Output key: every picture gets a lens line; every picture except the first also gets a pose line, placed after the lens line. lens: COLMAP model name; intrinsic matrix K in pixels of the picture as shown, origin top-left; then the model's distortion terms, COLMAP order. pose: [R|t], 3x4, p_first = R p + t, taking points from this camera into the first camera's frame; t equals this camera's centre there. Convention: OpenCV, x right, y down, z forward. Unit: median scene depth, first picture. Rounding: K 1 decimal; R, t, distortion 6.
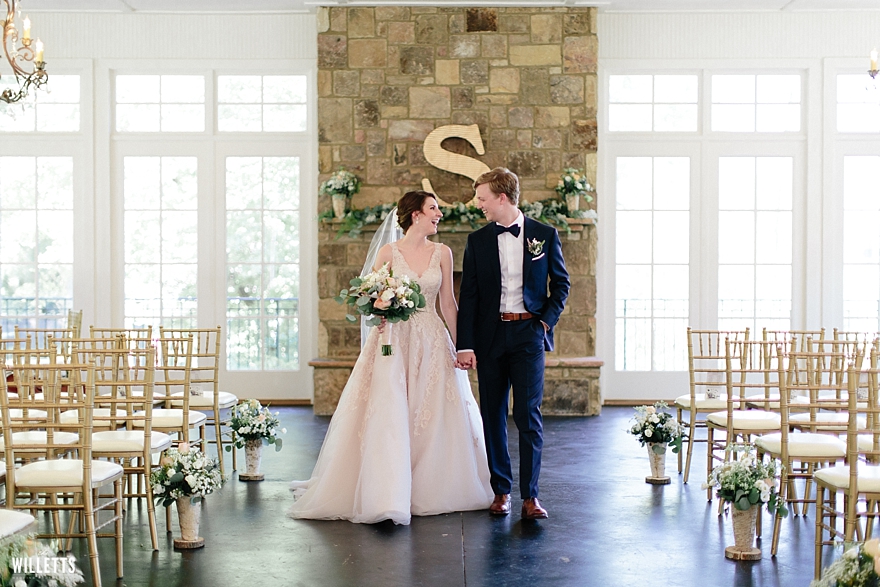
lens RADIAL K [[1259.9, 0, 440.0], [0, 1259.9, 293.5], [0, 0, 1]] dist [0.002130, 0.053181]
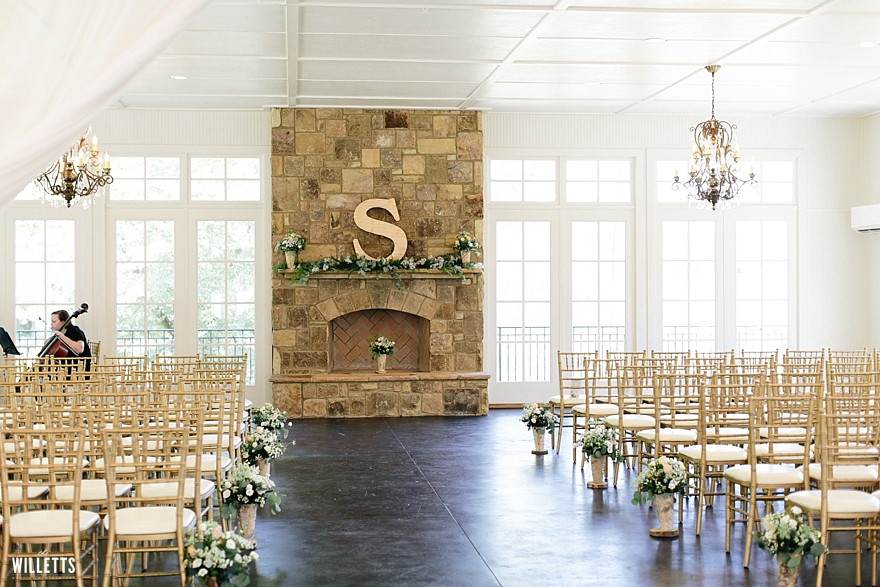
lens RADIAL K [[1259.9, 0, 440.0], [0, 1259.9, 293.5], [0, 0, 1]] dist [0.002130, 0.053181]
pose [[0.992296, -0.005722, 0.123754, -0.086899], [0.007521, 0.999873, -0.014072, -0.014289], [-0.123658, 0.014895, 0.992213, -0.321839]]
